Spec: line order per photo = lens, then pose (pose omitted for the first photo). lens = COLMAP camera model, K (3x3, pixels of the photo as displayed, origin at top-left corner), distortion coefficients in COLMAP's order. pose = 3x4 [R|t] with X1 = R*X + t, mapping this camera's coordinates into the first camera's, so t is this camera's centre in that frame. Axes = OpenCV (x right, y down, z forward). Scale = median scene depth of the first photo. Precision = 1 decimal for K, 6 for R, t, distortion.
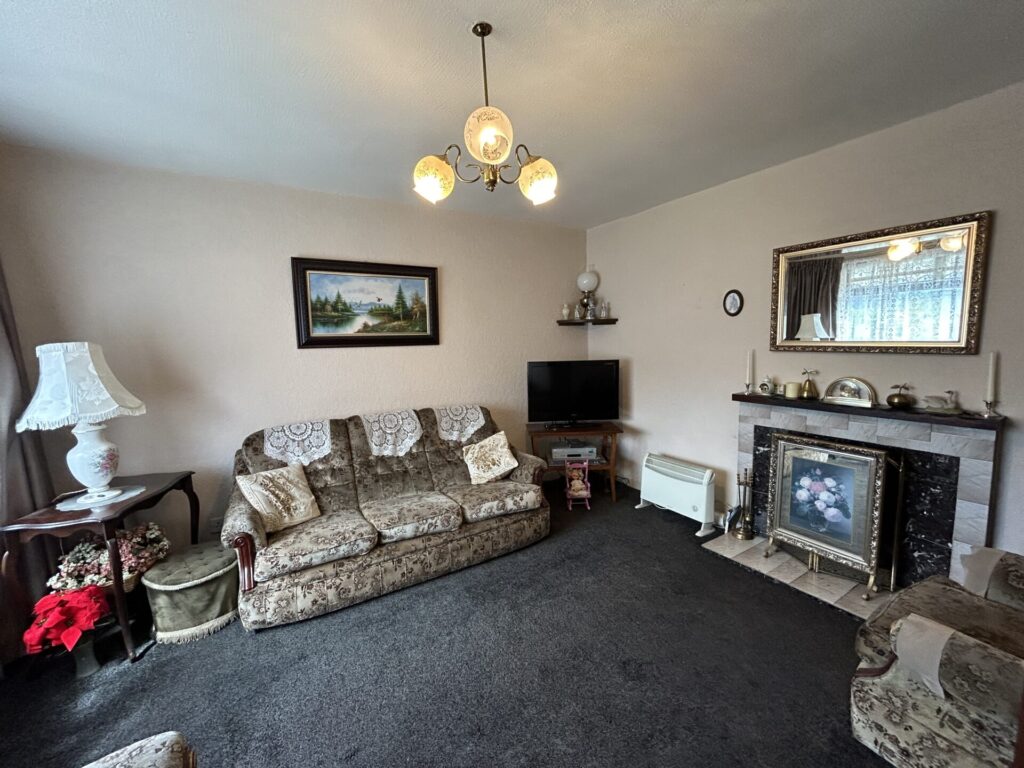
lens RADIAL K [[410.4, 0, 511.0], [0, 410.4, 384.6], [0, 0, 1]] dist [0.000824, 0.000409]
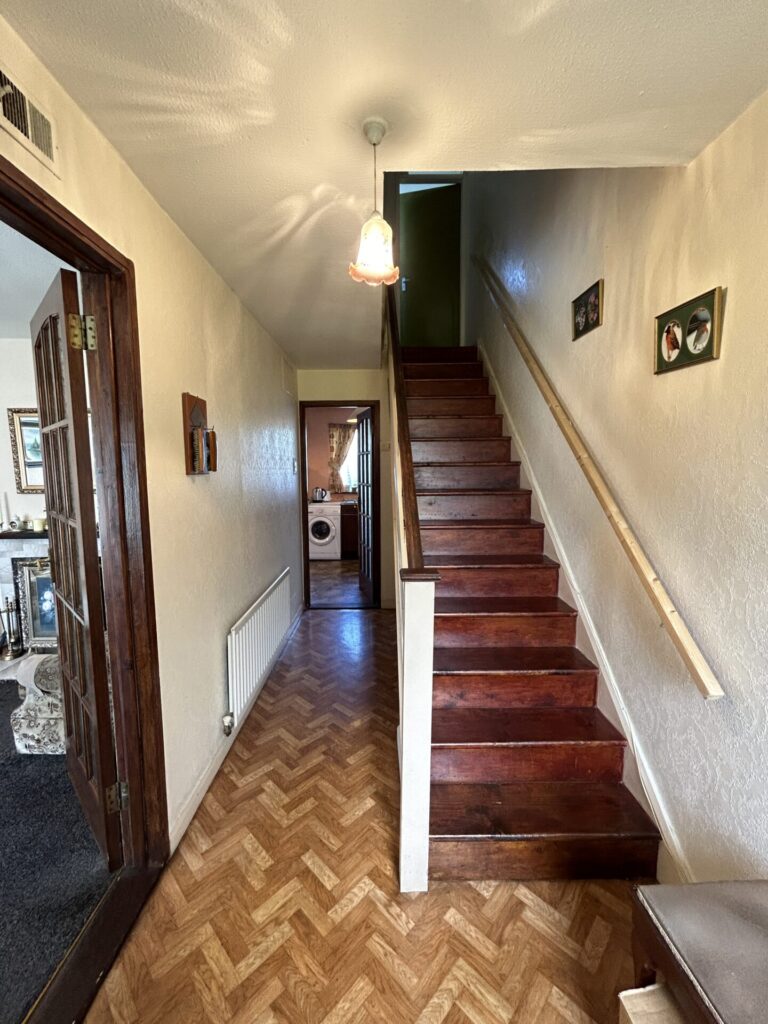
lens RADIAL K [[410.4, 0, 383.3], [0, 410.4, 510.4], [0, 0, 1]] dist [0.000824, 0.000409]
pose [[0.515993, -0.067056, 0.853964, 0.305543], [0.089778, 0.995674, 0.023937, 0.061878], [-0.851875, 0.064316, 0.519781, -0.980233]]
